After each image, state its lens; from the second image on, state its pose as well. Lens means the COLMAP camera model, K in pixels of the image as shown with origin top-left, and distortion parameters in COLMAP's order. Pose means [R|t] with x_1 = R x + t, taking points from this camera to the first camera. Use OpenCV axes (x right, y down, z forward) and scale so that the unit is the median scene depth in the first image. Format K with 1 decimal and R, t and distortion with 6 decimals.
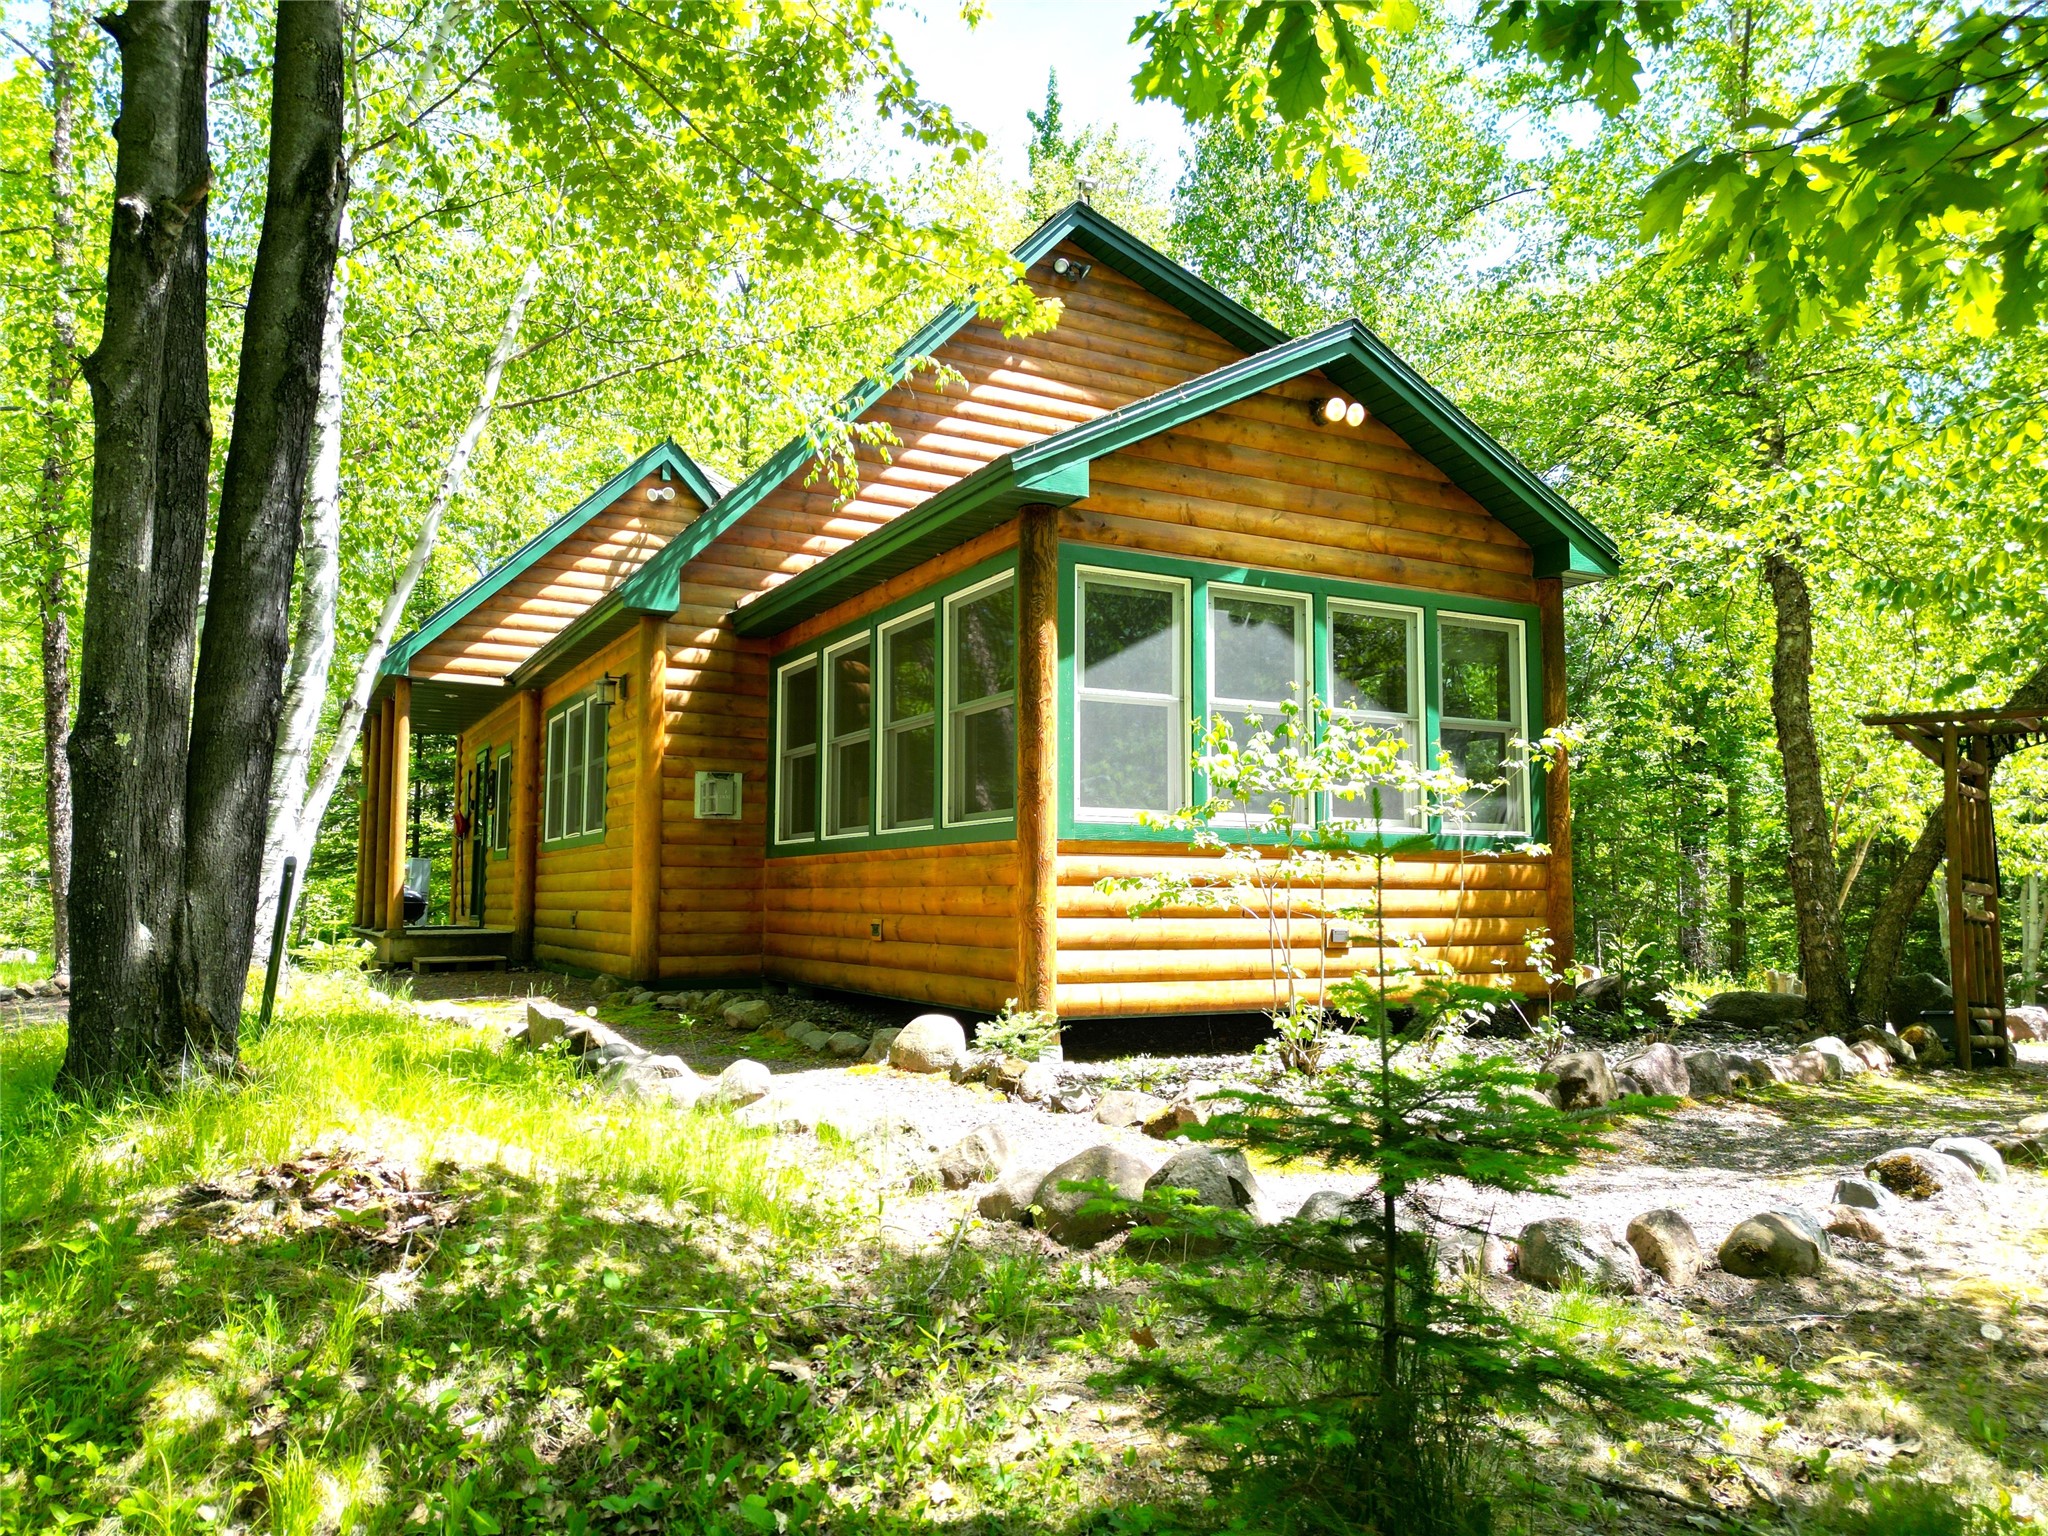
lens RADIAL K [[1435.6, 0, 1032.6], [0, 1435.6, 783.0], [0, 0, 1]] dist [0.074237, -0.070433]
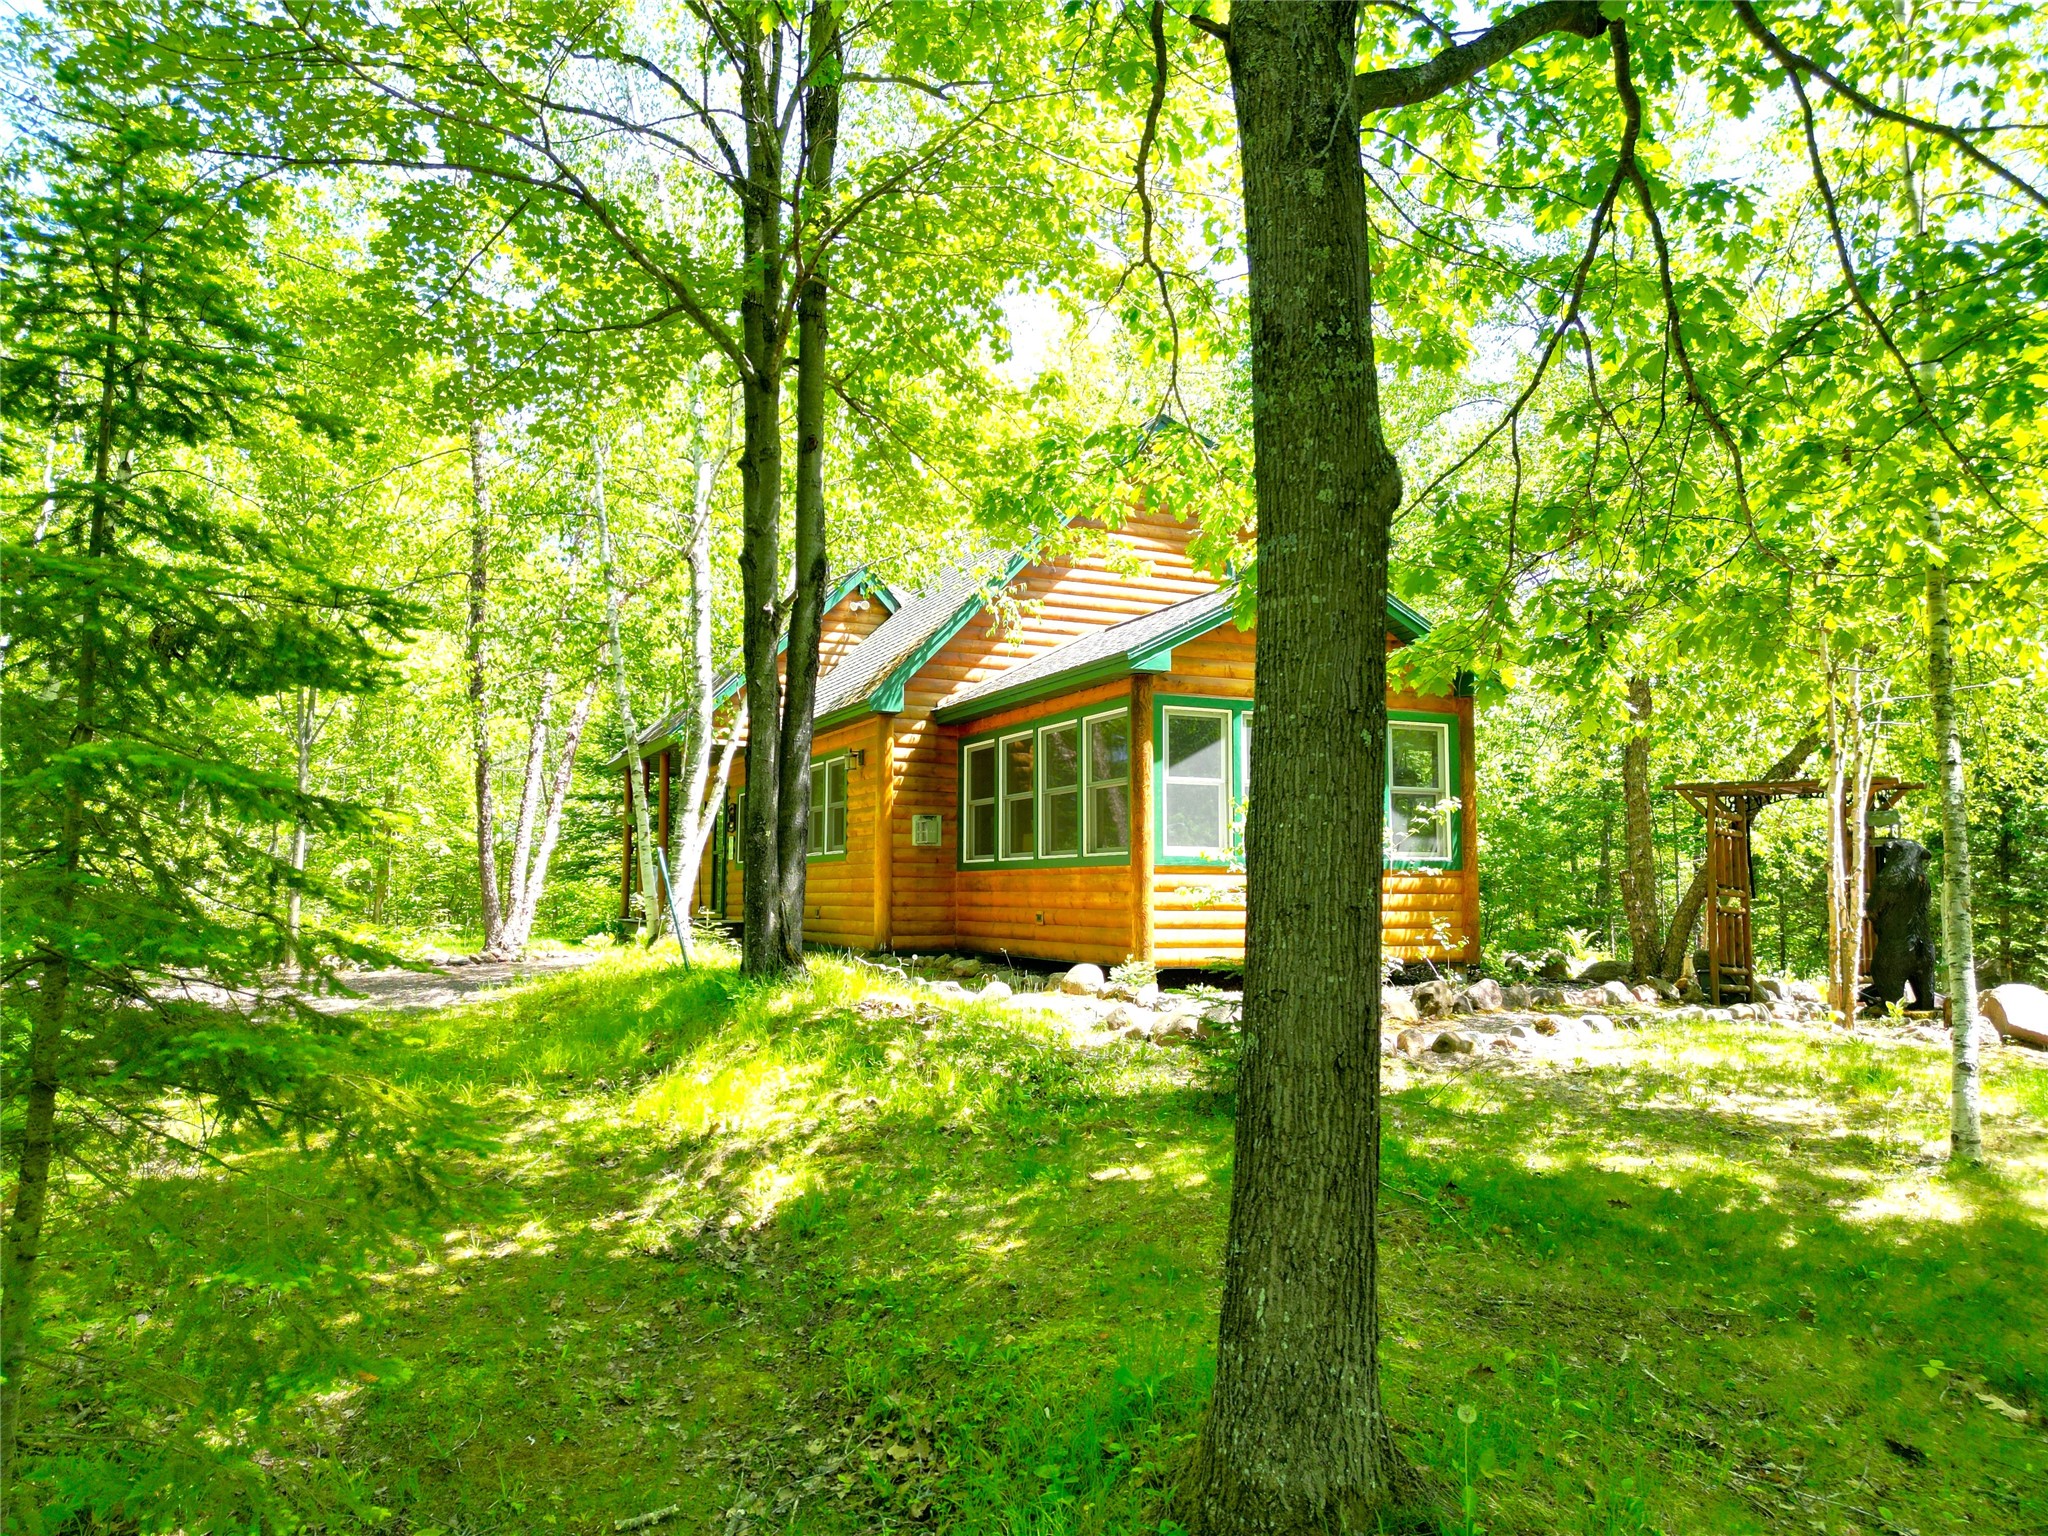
lens RADIAL K [[1435.6, 0, 1032.5], [0, 1435.6, 786.0], [0, 0, 1]] dist [0.074237, -0.070433]
pose [[0.998411, -0.004253, -0.056189, -0.029206], [0.004451, 0.999984, 0.003404, -0.059678], [0.056173, -0.003649, 0.998414, -0.699079]]
